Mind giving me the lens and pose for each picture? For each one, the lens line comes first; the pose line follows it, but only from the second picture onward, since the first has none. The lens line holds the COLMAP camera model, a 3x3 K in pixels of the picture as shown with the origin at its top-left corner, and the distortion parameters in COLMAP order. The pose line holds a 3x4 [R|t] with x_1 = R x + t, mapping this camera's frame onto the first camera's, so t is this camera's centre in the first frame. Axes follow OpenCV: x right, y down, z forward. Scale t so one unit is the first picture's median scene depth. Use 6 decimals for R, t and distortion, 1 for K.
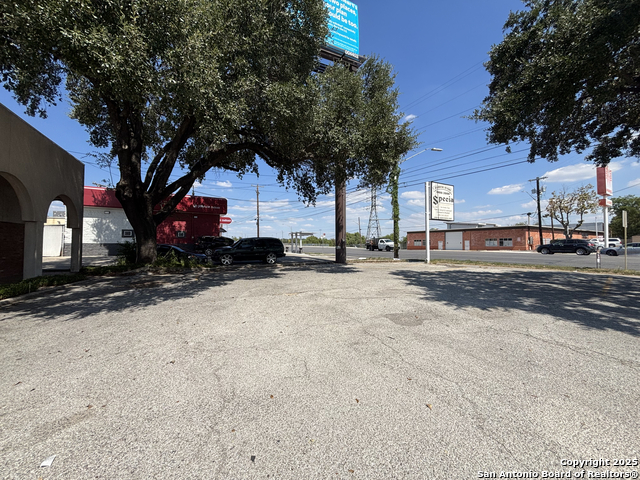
lens RADIAL K [[259.9, 0, 320.0], [0, 259.9, 240.0], [0, 0, 1]] dist [-0.002934, -0.000593]
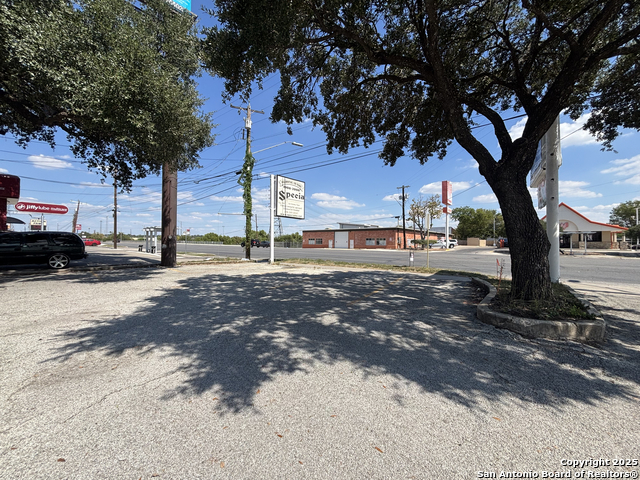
lens RADIAL K [[259.9, 0, 320.0], [0, 259.9, 240.0], [0, 0, 1]] dist [-0.002934, -0.000593]
pose [[0.940292, 0.010464, 0.340207, 0.219290], [-0.012861, 0.999906, 0.004791, -0.001092], [-0.340125, -0.008881, 0.940338, 0.070792]]
